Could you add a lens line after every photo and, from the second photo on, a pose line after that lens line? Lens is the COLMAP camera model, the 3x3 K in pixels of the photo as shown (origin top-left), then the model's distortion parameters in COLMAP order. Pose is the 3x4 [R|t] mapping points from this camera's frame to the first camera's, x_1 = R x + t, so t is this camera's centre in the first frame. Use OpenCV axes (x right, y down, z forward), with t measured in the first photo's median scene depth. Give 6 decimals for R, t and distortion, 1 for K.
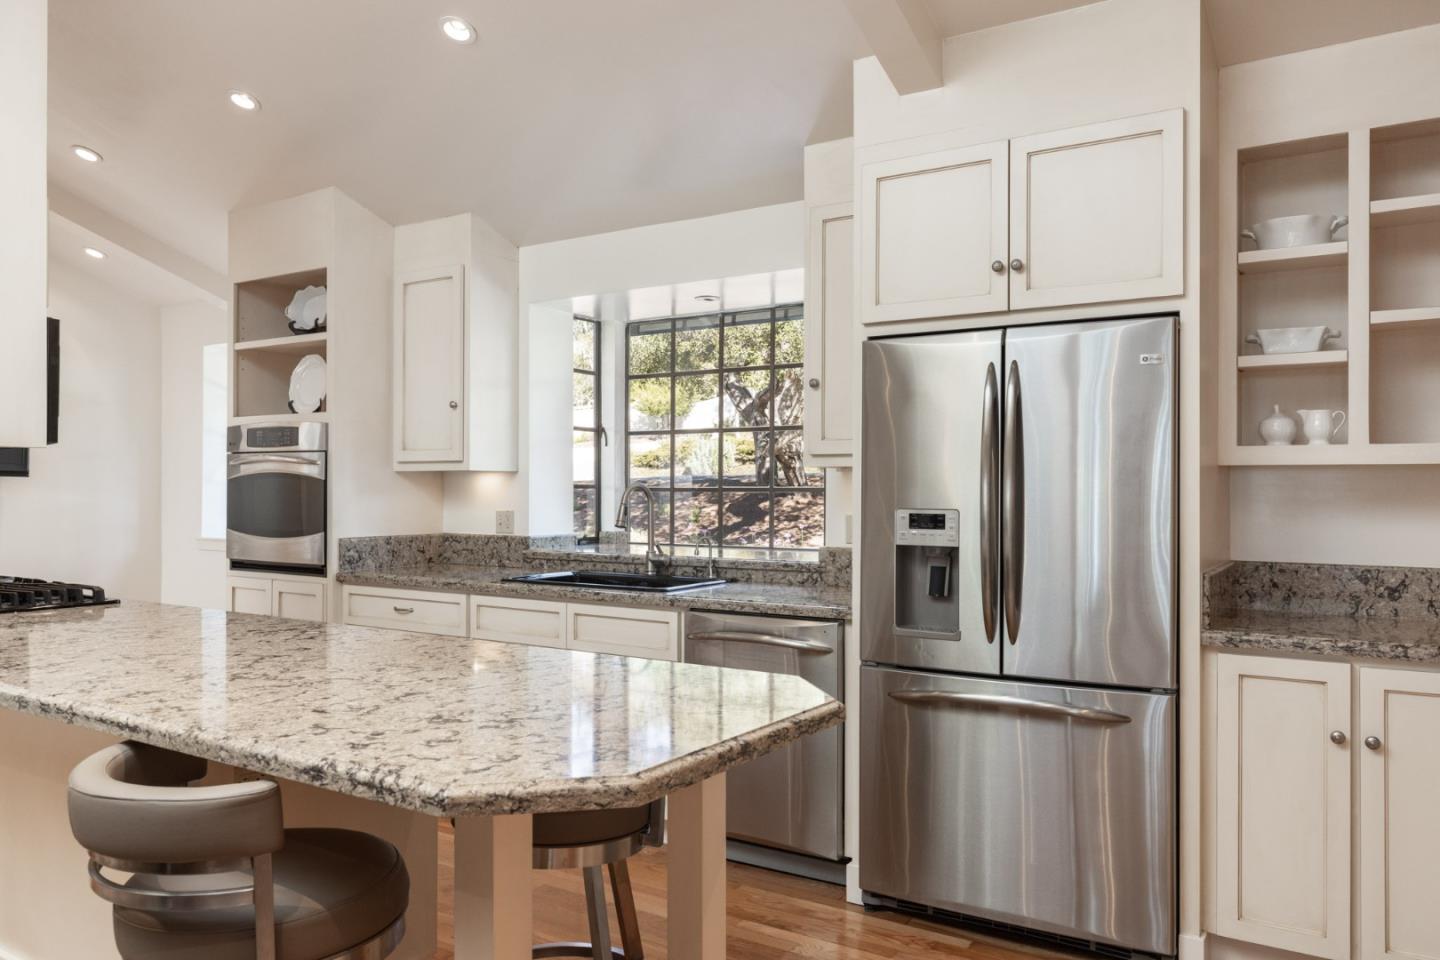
lens RADIAL K [[990.8, 0, 721.3], [0, 990.8, 492.4], [0, 0, 1]] dist [-0.010287, -0.002080]
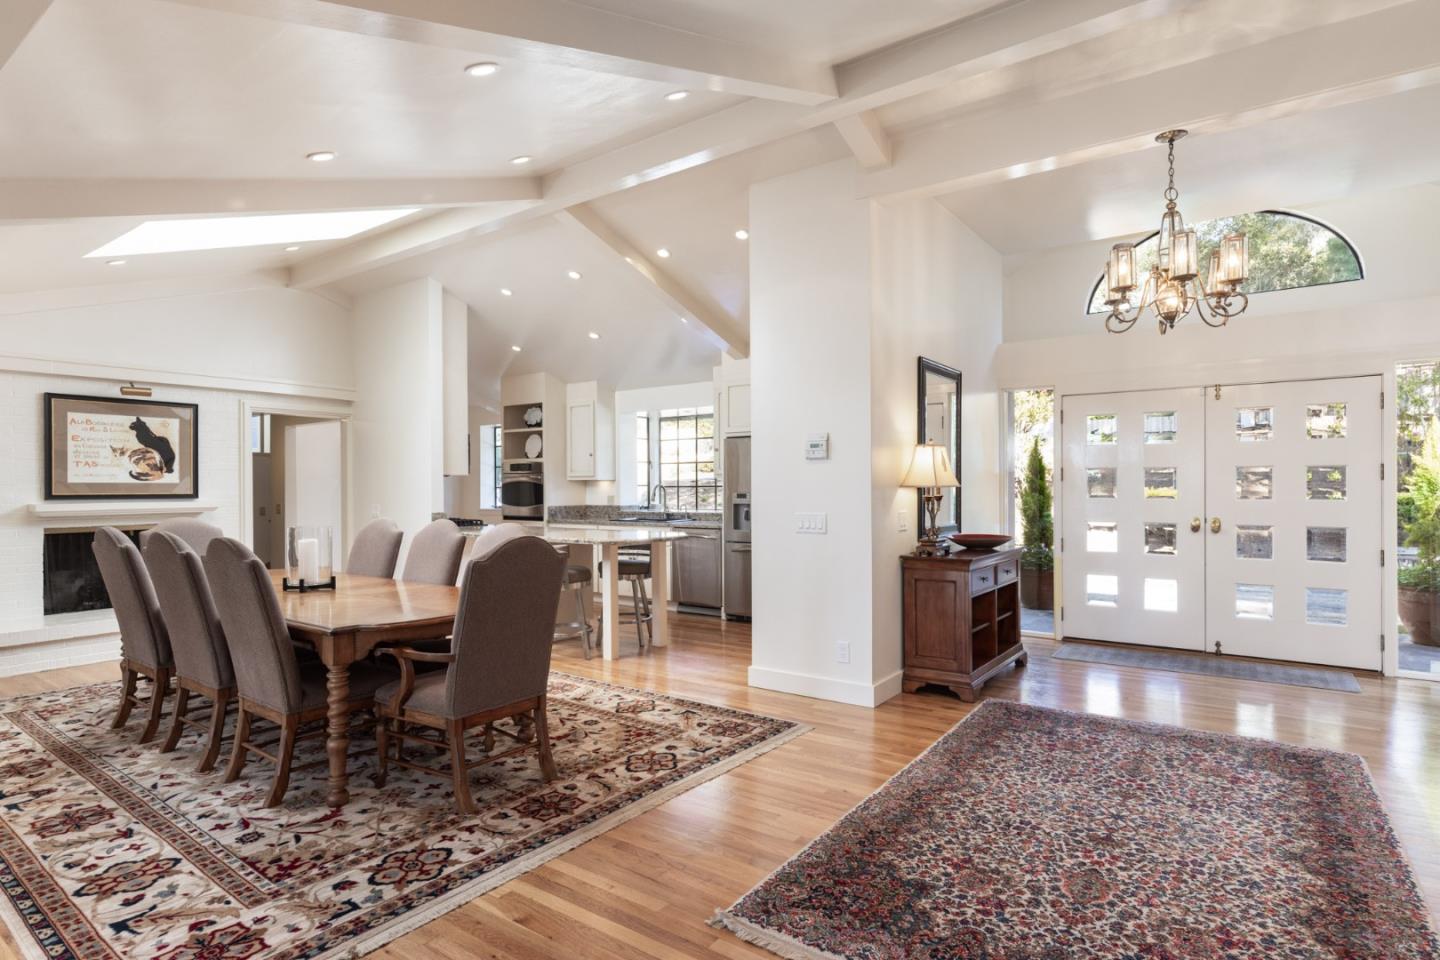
lens RADIAL K [[779.5, 0, 719.0], [0, 779.5, 489.1], [0, 0, 1]] dist [0.001818, 0.001936]
pose [[0.997202, -0.010069, -0.074074, 0.214152], [0.010417, 0.999936, 0.004321, -0.002833], [0.074026, -0.005080, 0.997243, -1.008273]]
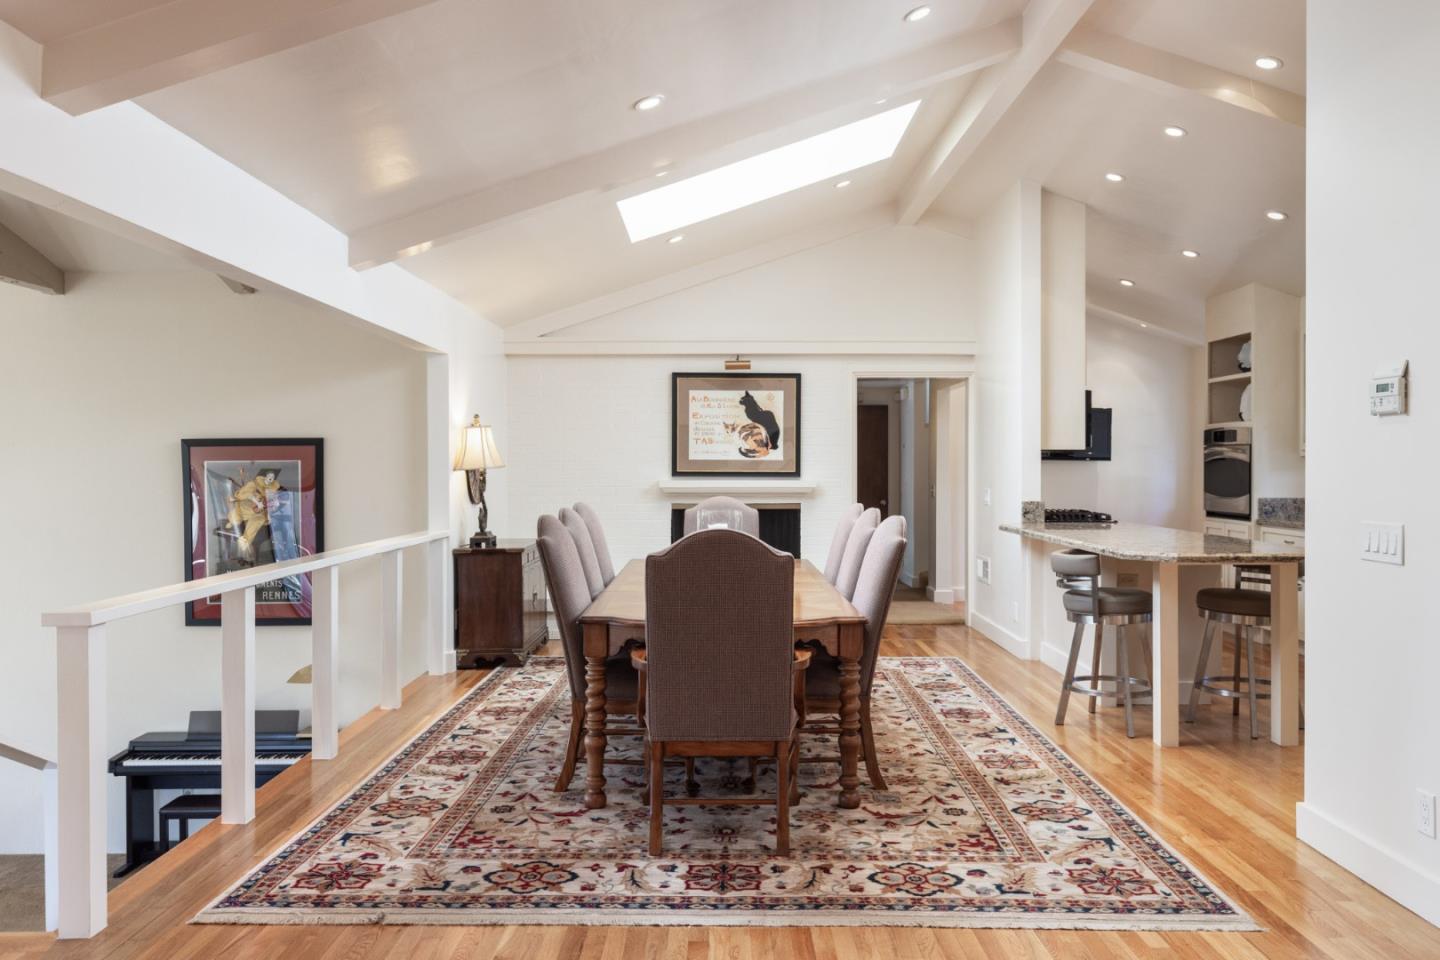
lens RADIAL K [[1114.8, 0, 723.4], [0, 1114.8, 472.5], [0, 0, 1]] dist [0.006105, 0.003132]
pose [[0.518323, 0.000433, -0.855185, 0.720605], [0.002032, 0.999996, 0.001738, -0.000448], [0.855182, -0.002639, 0.518321, -0.695063]]
